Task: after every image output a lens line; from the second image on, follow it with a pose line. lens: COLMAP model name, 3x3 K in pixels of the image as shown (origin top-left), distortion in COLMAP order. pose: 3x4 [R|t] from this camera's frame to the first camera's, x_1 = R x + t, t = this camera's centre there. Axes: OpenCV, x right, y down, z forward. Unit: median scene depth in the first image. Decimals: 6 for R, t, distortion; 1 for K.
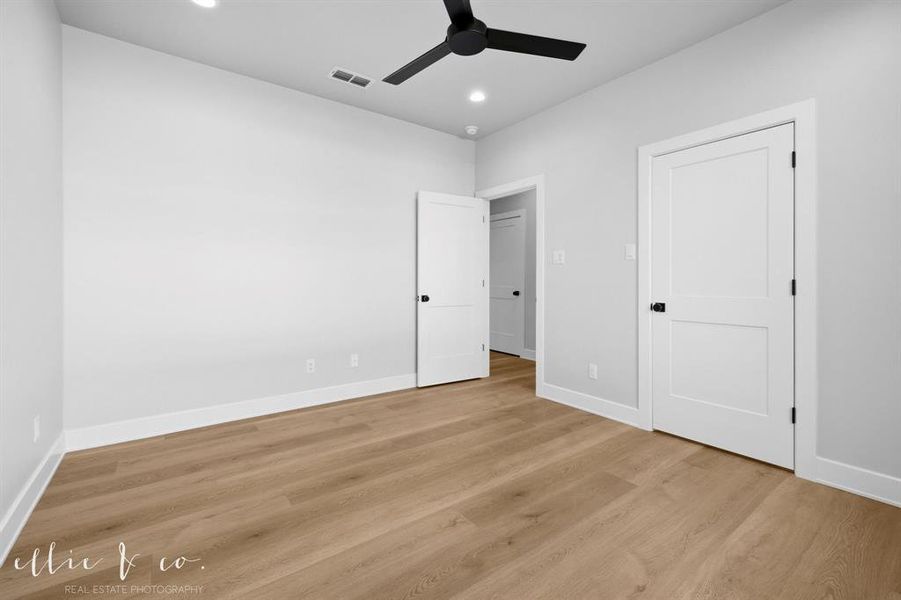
lens RADIAL K [[384.4, 0, 452.7], [0, 384.4, 292.5], [0, 0, 1]] dist [0.002347, 0.000082]
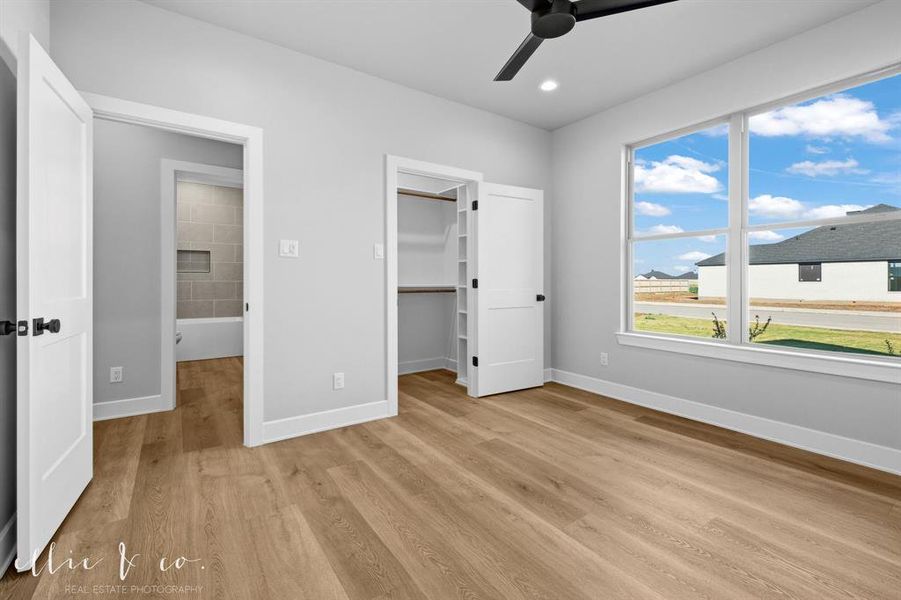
lens RADIAL K [[396.8, 0, 453.1], [0, 396.8, 290.6], [0, 0, 1]] dist [0.000875, -0.000097]
pose [[0.021592, -0.032722, 0.999231, -0.676481], [0.020952, 0.999260, 0.032270, -0.035087], [-0.999547, 0.020239, 0.022261, 0.879251]]
